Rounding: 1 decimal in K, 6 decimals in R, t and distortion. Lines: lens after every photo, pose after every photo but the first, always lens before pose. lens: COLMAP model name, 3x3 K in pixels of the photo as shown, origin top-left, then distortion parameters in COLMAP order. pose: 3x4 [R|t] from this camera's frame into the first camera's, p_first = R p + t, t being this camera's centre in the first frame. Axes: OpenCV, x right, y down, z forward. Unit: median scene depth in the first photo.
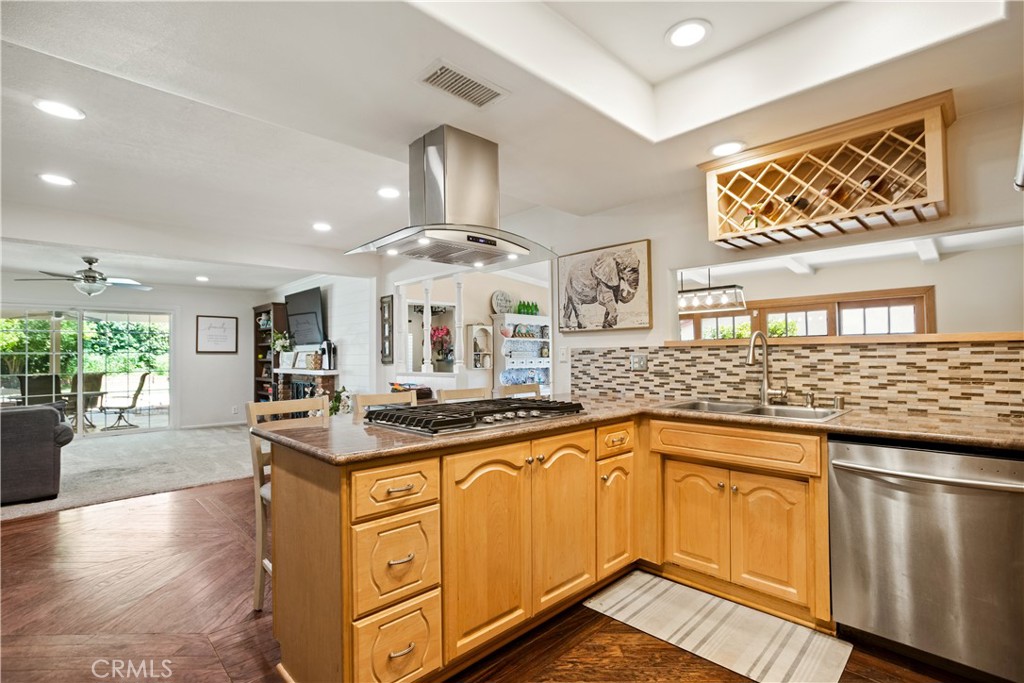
lens RADIAL K [[474.4, 0, 511.7], [0, 474.4, 346.3], [0, 0, 1]] dist [-0.065161, 0.043502]
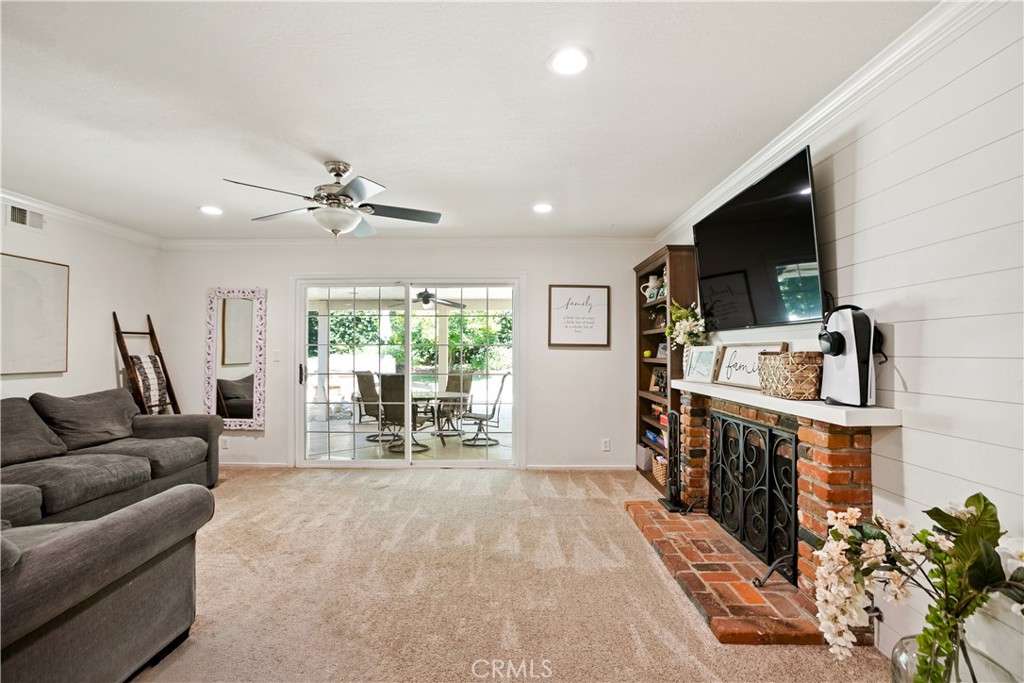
lens RADIAL K [[474.4, 0, 511.7], [0, 474.4, 346.3], [0, 0, 1]] dist [-0.065161, 0.043502]
pose [[0.710871, 0.004334, -0.703309, -0.335116], [0.004421, 0.999934, 0.010630, 0.008202], [0.703308, -0.010666, 0.710805, 0.634741]]
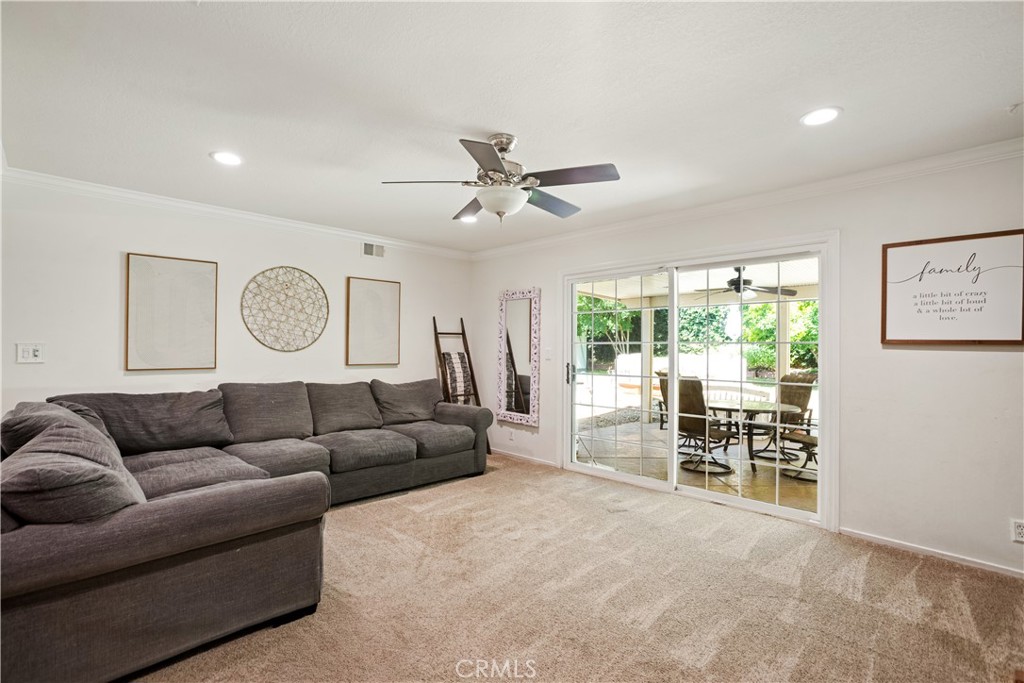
lens RADIAL K [[474.4, 0, 511.7], [0, 474.4, 346.3], [0, 0, 1]] dist [-0.065161, 0.043502]
pose [[0.010350, 0.005718, -0.999930, -0.370194], [0.010365, 0.999929, 0.005825, 0.012176], [0.999893, -0.010425, 0.010290, 0.840022]]
